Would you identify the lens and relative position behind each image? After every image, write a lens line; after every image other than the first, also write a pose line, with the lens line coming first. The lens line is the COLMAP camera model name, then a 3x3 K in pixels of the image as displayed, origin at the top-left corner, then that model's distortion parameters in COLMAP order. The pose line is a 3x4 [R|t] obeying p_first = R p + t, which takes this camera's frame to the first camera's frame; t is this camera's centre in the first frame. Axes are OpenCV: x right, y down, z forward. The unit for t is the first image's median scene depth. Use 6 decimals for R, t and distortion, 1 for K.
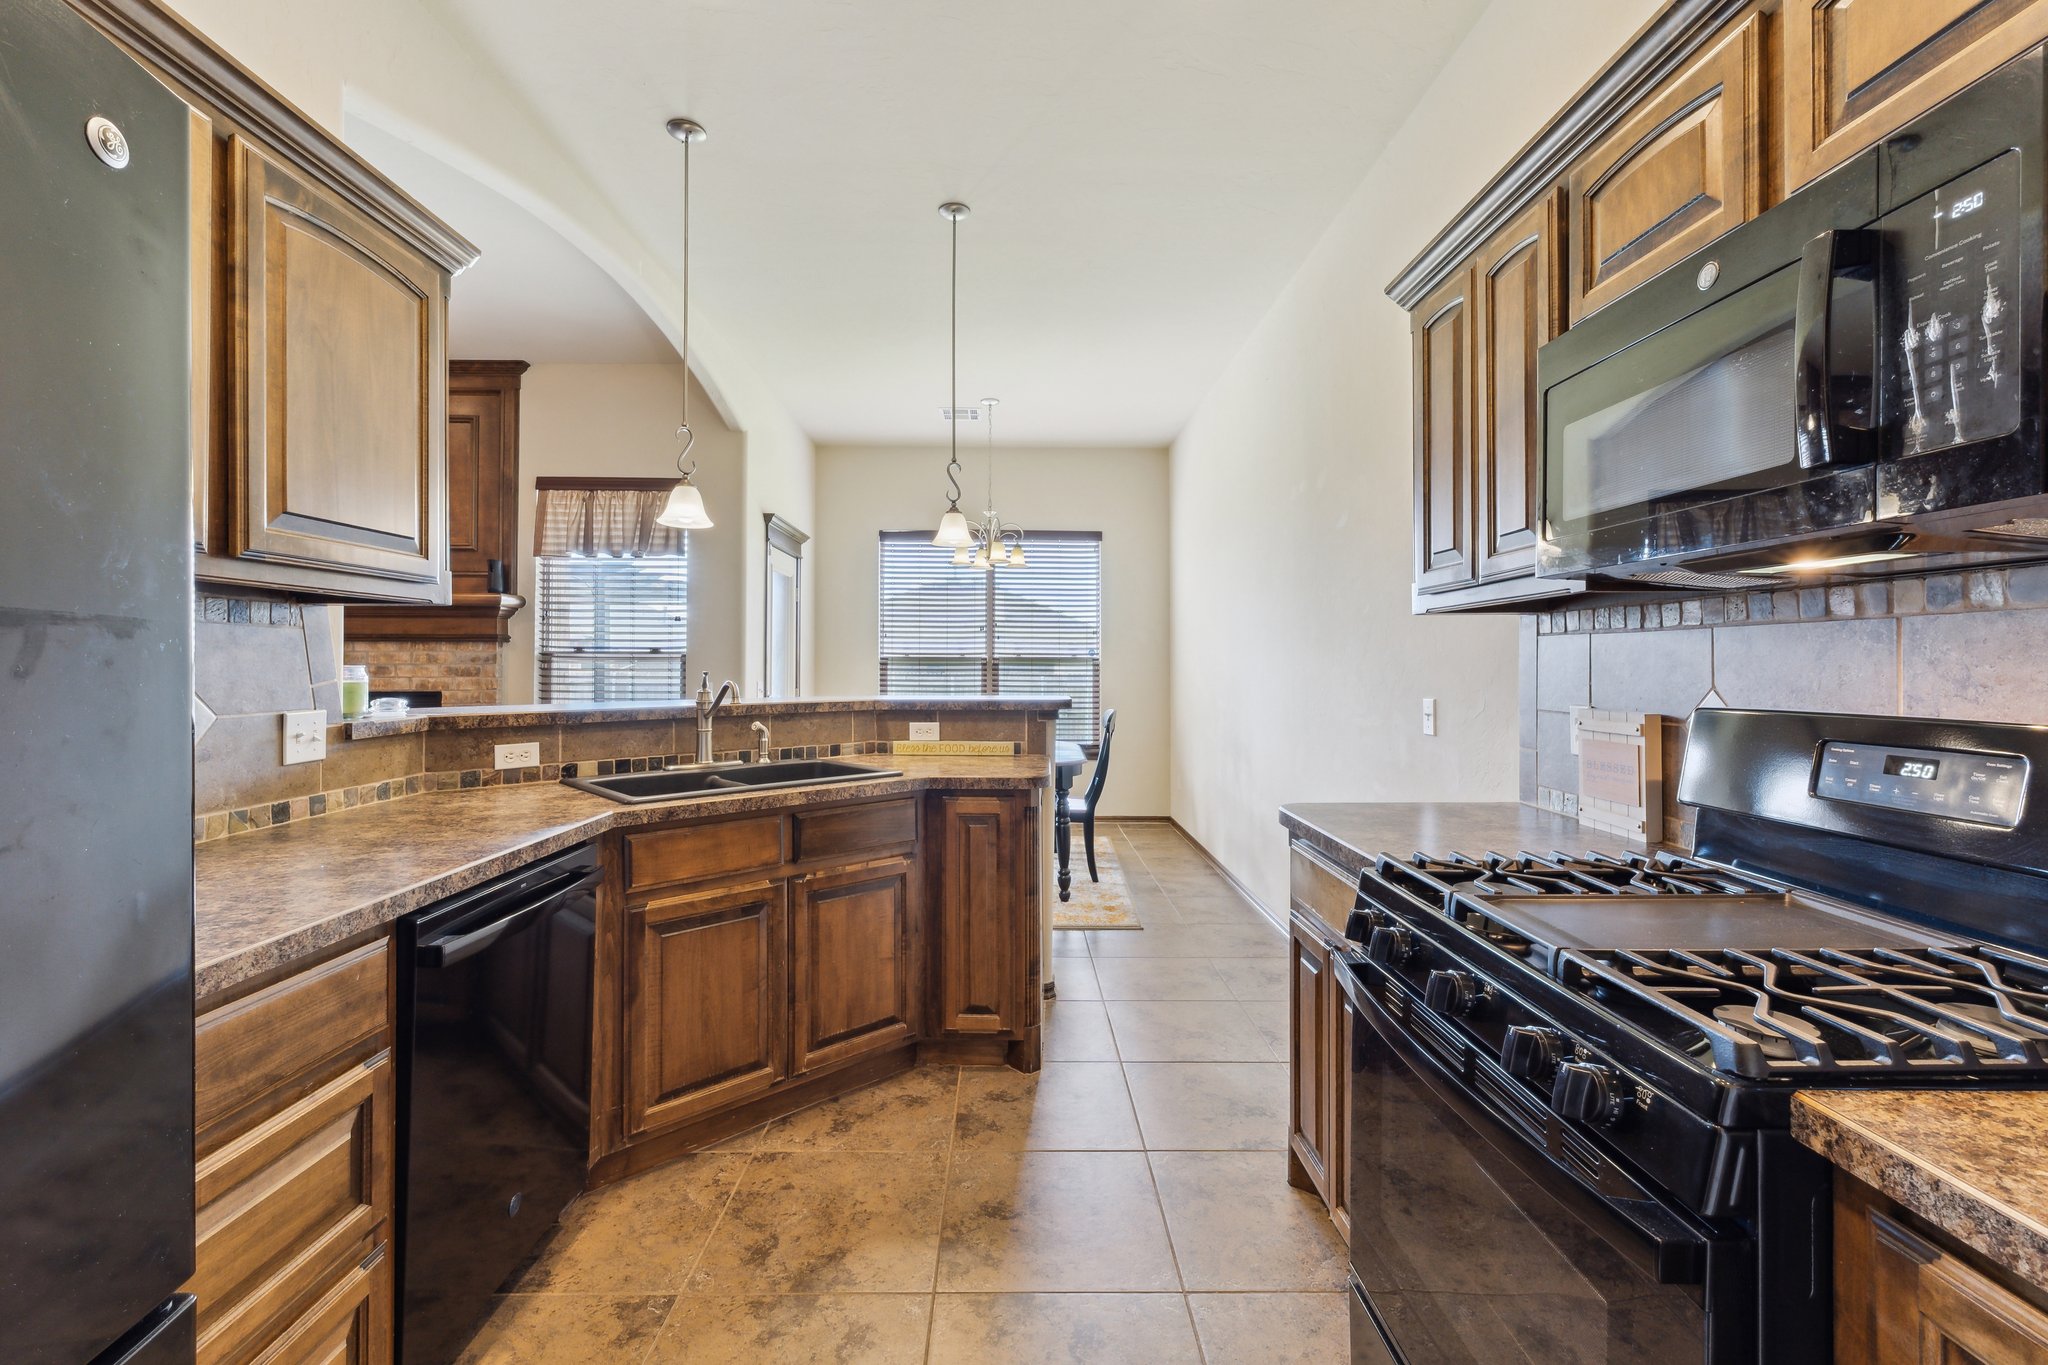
lens RADIAL K [[877.9, 0, 1029.2], [0, 877.9, 668.8], [0, 0, 1]] dist [0.003383, 0.000674]
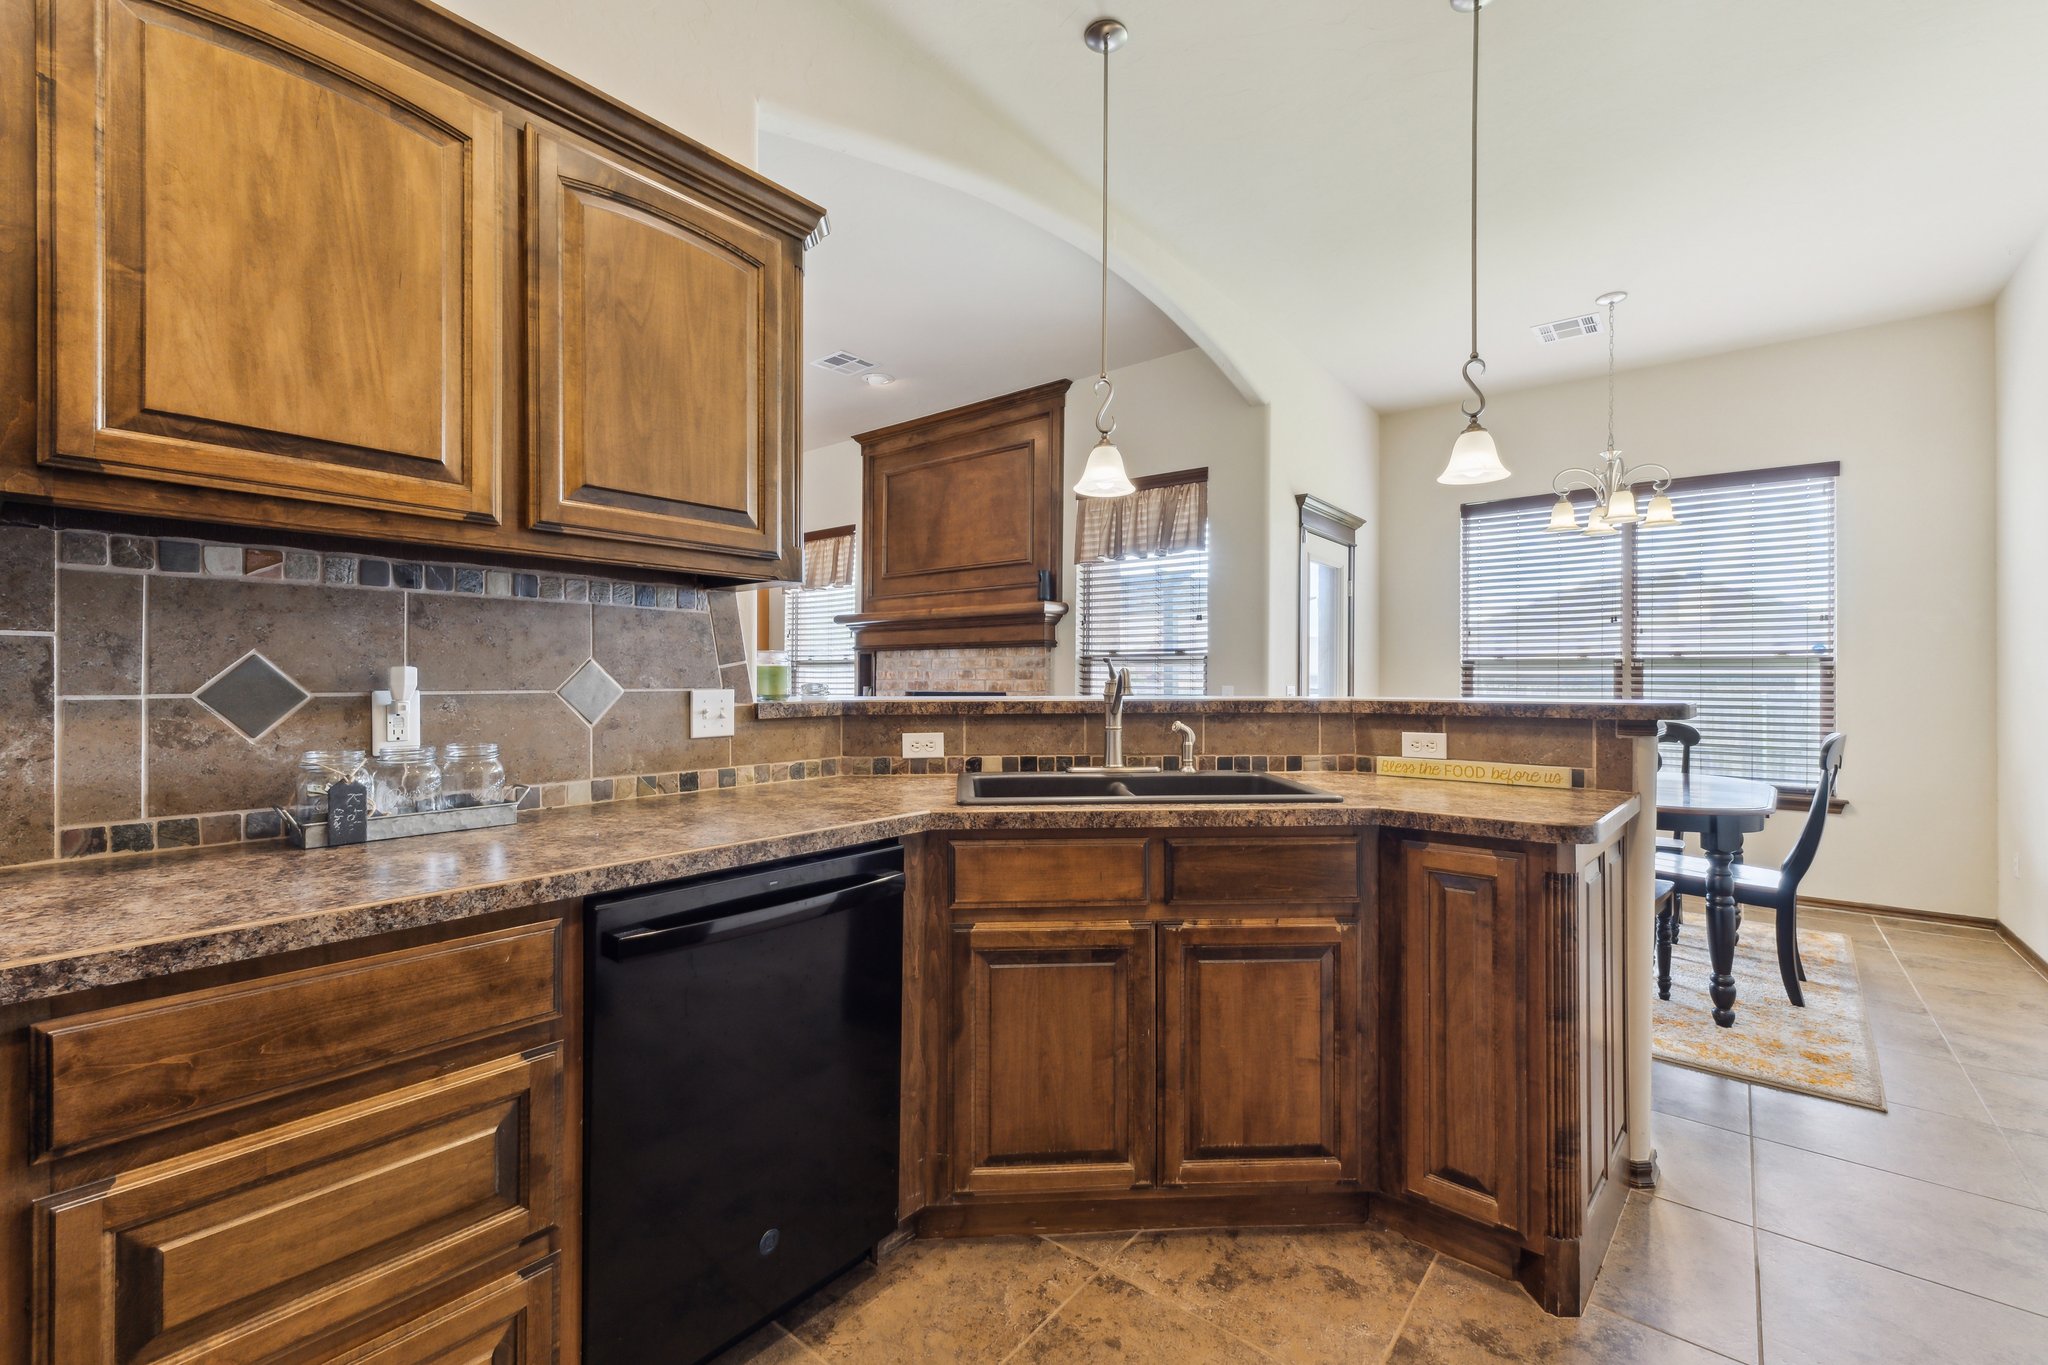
lens RADIAL K [[877.9, 0, 1010.3], [0, 877.9, 682.5], [0, 0, 1]] dist [0.003383, 0.000674]
pose [[0.760646, 0.001044, -0.649166, 0.116416], [-0.003119, 0.999993, -0.002046, 0.030891], [0.649159, 0.003581, 0.760644, 0.320337]]
